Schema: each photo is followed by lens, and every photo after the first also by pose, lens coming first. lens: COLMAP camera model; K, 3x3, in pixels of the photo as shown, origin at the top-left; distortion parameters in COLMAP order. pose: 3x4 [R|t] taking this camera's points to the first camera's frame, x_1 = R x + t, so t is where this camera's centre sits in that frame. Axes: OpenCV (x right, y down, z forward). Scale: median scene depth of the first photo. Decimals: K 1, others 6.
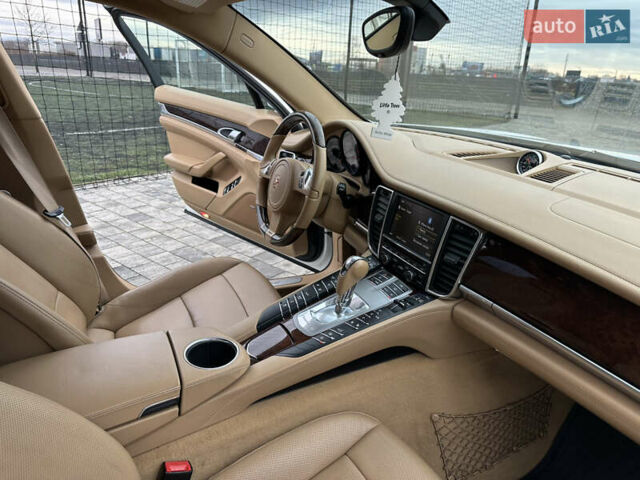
lens RADIAL K [[448.8, 0, 319.7], [0, 448.8, 241.9], [0, 0, 1]] dist [0.046164, -0.054920]
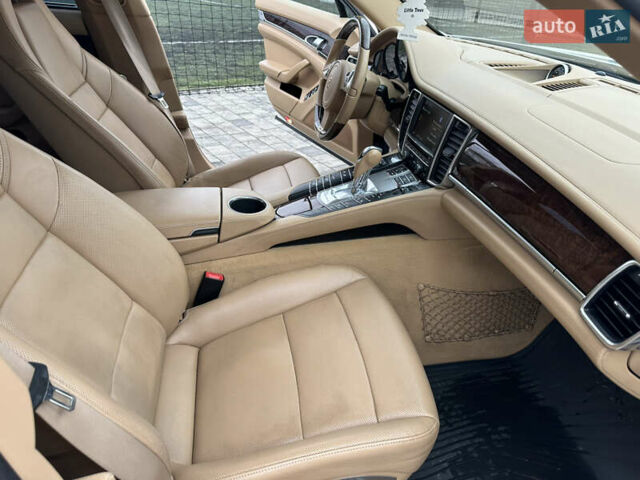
lens RADIAL K [[448.8, 0, 319.7], [0, 448.8, 241.7], [0, 0, 1]] dist [0.046164, -0.054920]
pose [[0.967246, 0.142206, -0.210268, 0.204274], [-0.107240, 0.979717, 0.169278, 0.082693], [0.230075, -0.141184, 0.962877, -0.190610]]
